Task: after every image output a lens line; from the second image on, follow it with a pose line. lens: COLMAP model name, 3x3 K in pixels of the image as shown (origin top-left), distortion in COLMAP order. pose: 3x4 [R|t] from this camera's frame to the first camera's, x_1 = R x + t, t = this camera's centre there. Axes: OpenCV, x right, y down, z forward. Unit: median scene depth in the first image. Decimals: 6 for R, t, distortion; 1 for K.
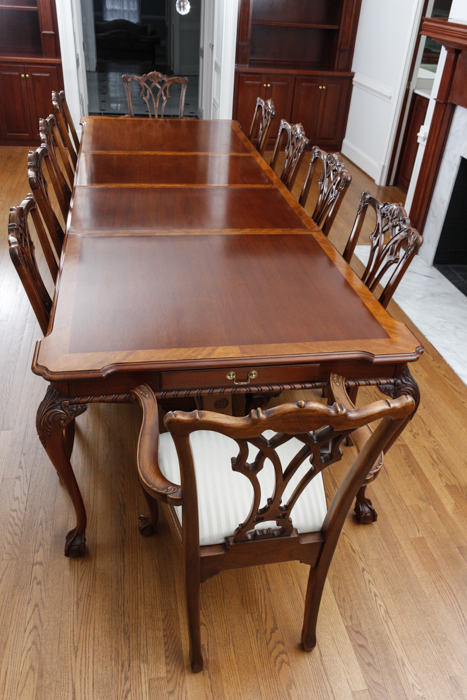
lens RADIAL K [[557.7, 0, 236.7], [0, 557.7, 352.3], [0, 0, 1]] dist [-0.005782, 0.003832]
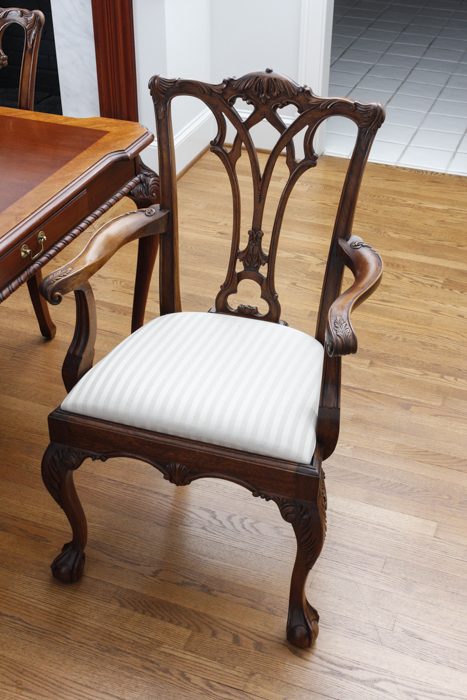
lens RADIAL K [[910.2, 0, 234.1], [0, 910.2, 354.6], [0, 0, 1]] dist [-0.006054, 0.000000]
pose [[0.524350, -0.536052, 0.661593, -0.605519], [0.493883, 0.824387, 0.276524, -0.031407], [-0.693640, 0.181754, 0.697015, 0.032421]]
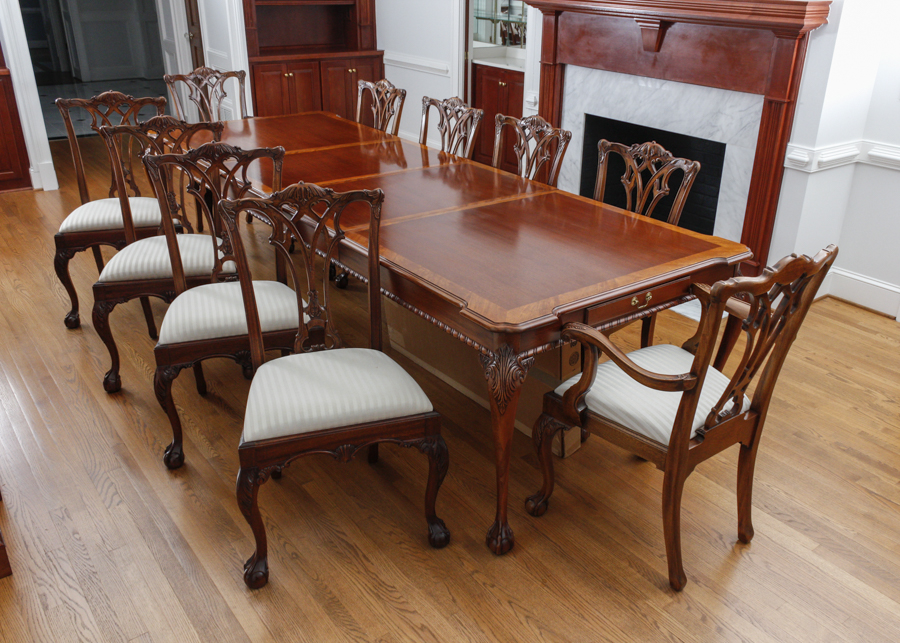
lens RADIAL K [[777.3, 0, 484.1], [0, 777.3, 322.8], [0, 0, 1]] dist [-0.018295, 0.018772]
pose [[0.886881, -0.229796, 0.400795, -0.744375], [0.282618, 0.956122, -0.077186, 0.099706], [-0.365472, 0.181727, 0.912911, -0.202368]]
